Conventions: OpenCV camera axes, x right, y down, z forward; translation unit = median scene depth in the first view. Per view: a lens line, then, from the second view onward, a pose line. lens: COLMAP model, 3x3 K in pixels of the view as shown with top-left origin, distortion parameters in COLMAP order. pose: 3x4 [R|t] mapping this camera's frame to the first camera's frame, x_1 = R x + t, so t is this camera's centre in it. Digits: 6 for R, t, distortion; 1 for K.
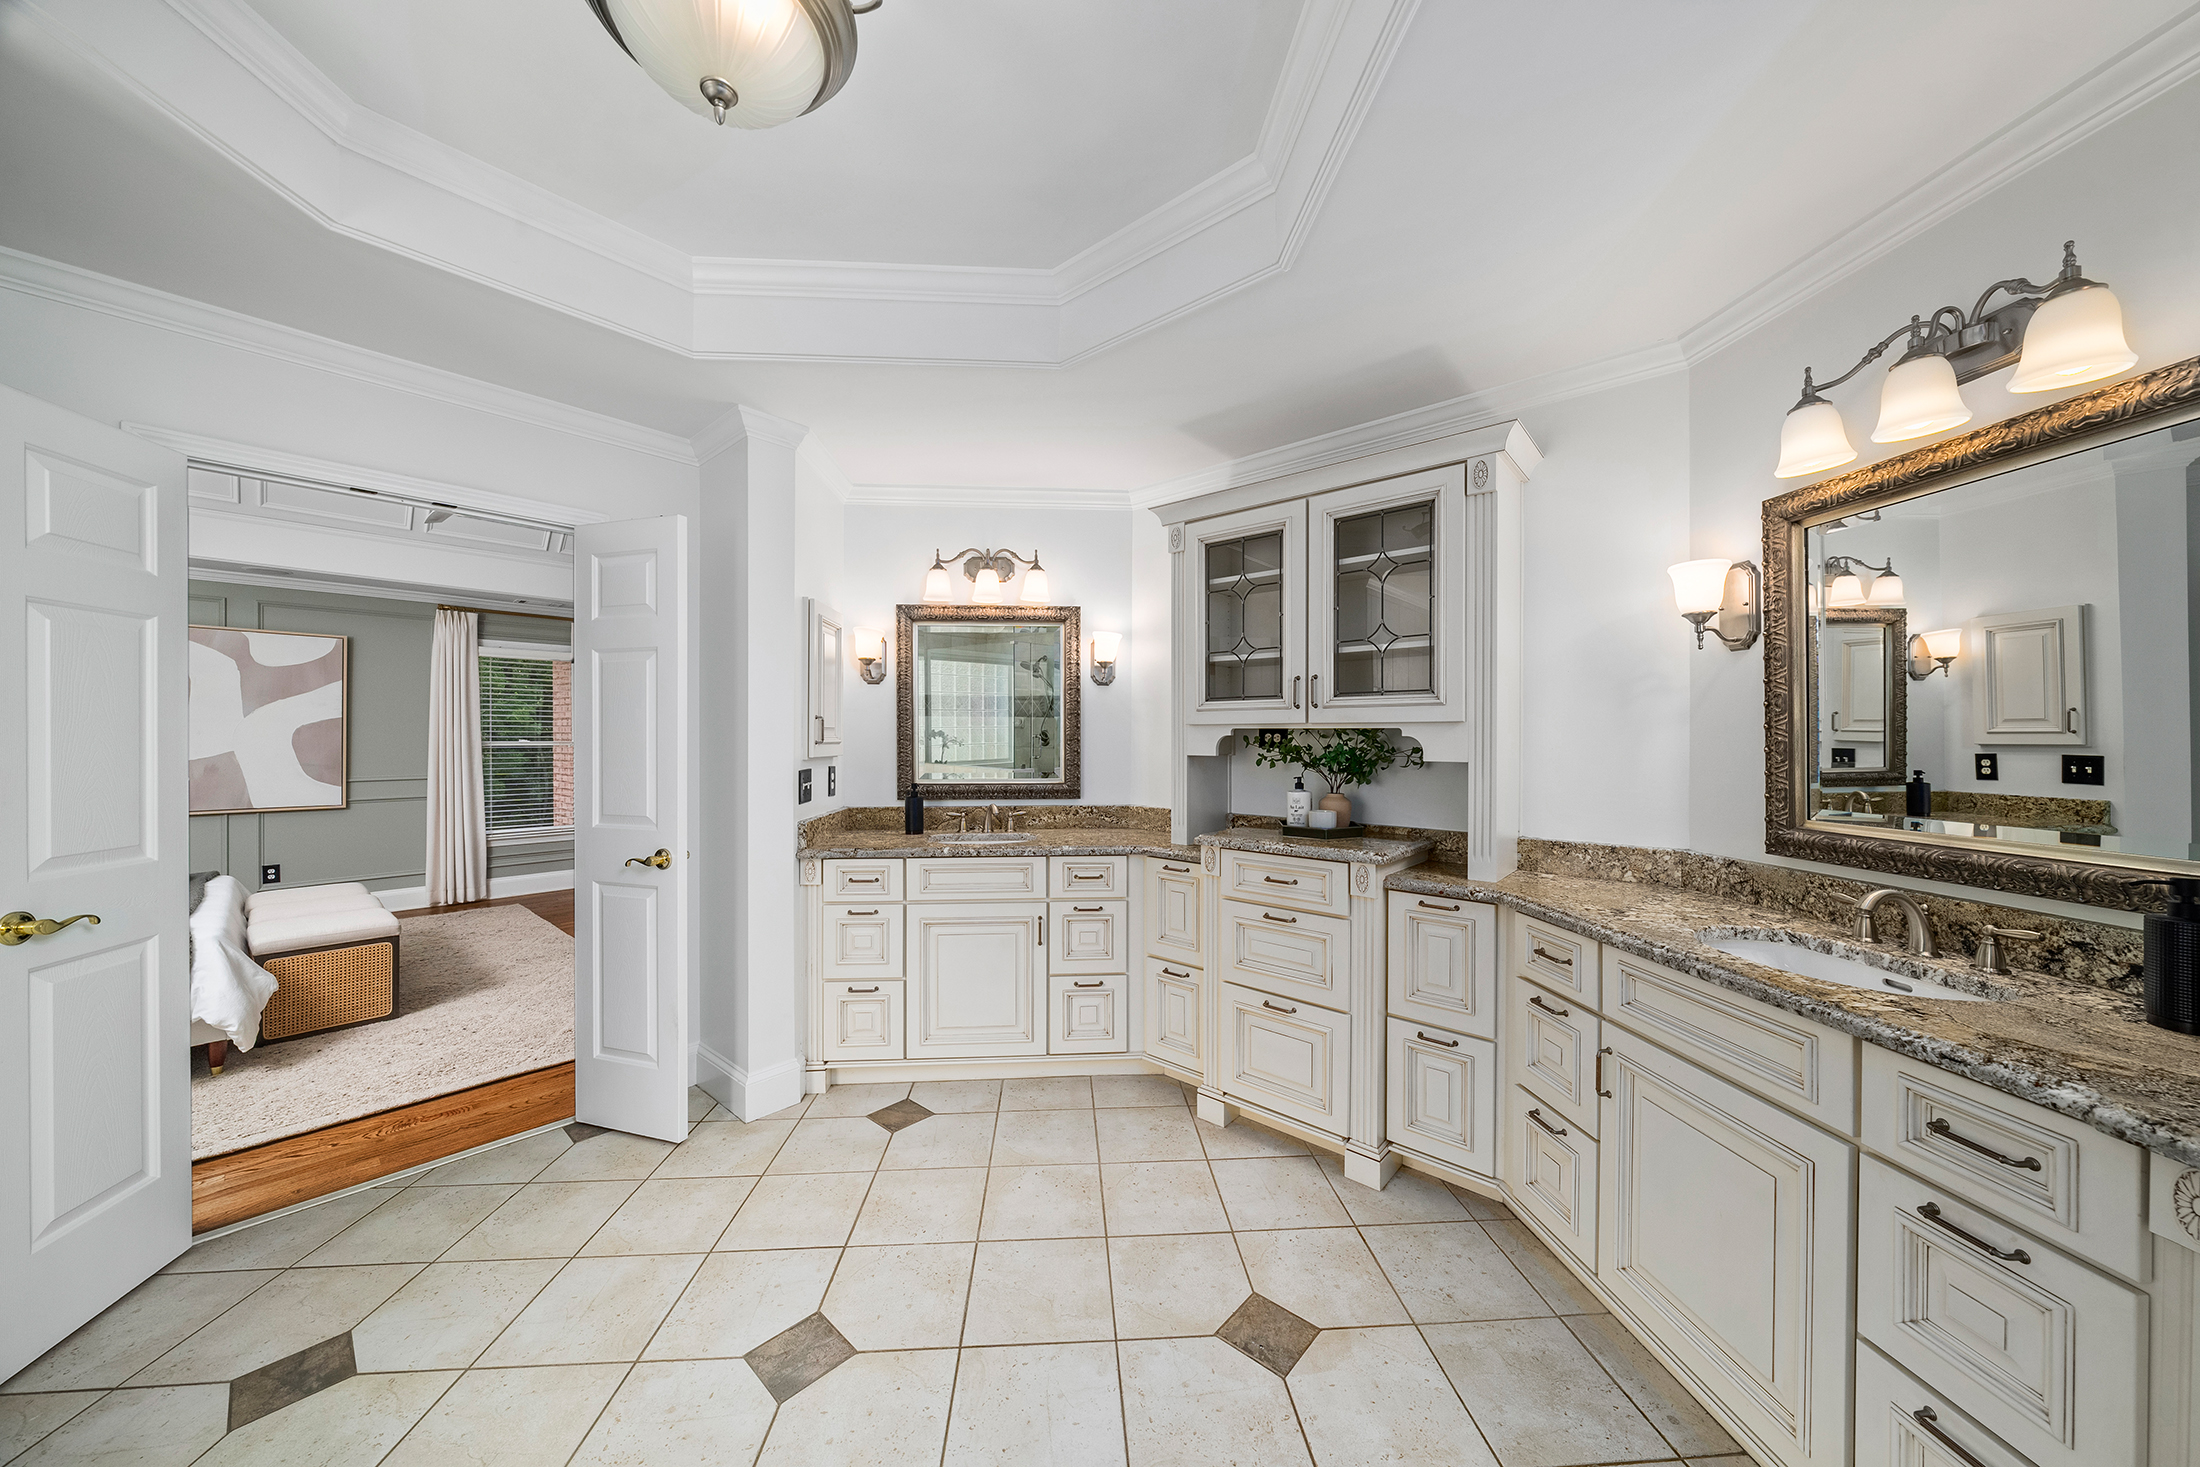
lens RADIAL K [[746.9, 0, 1105.7], [0, 746.9, 738.2], [0, 0, 1]] dist [-0.004803, 0.000206]
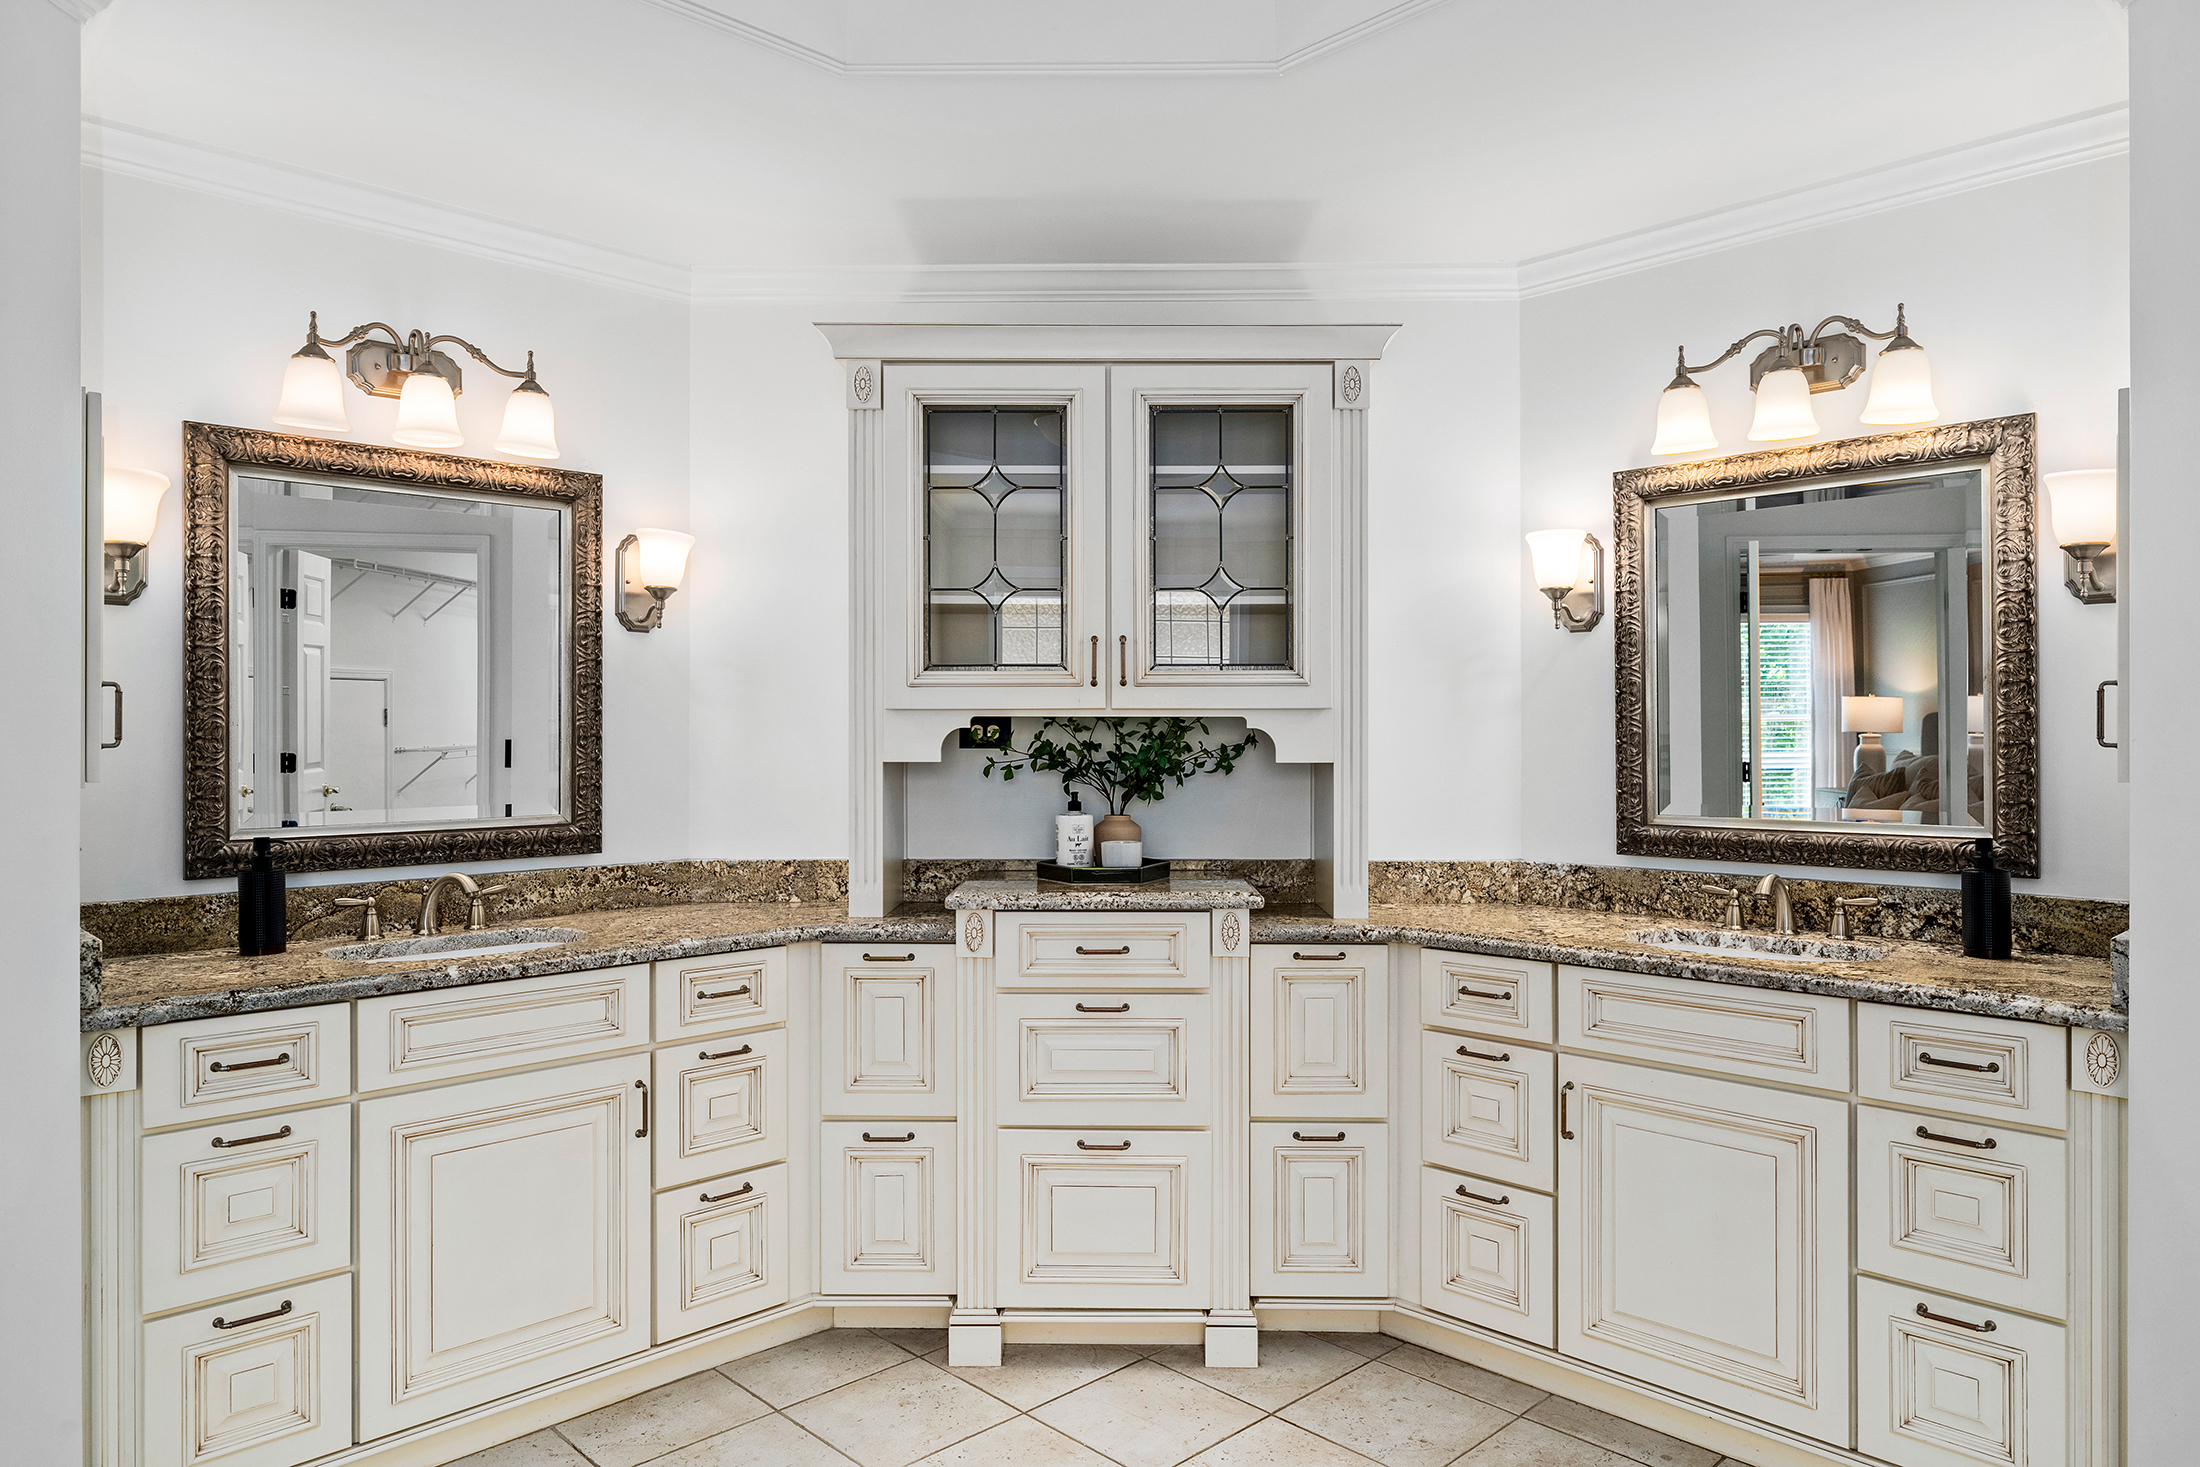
lens RADIAL K [[1411.0, 0, 1100.1], [0, 1411.0, 733.4], [0, 0, 1]] dist [0.003734, -0.000912]
pose [[0.758458, -0.003137, 0.651714, -0.598092], [0.004135, 0.999991, 0.000002, 0.001769], [-0.651708, 0.002693, 0.758465, 0.071186]]
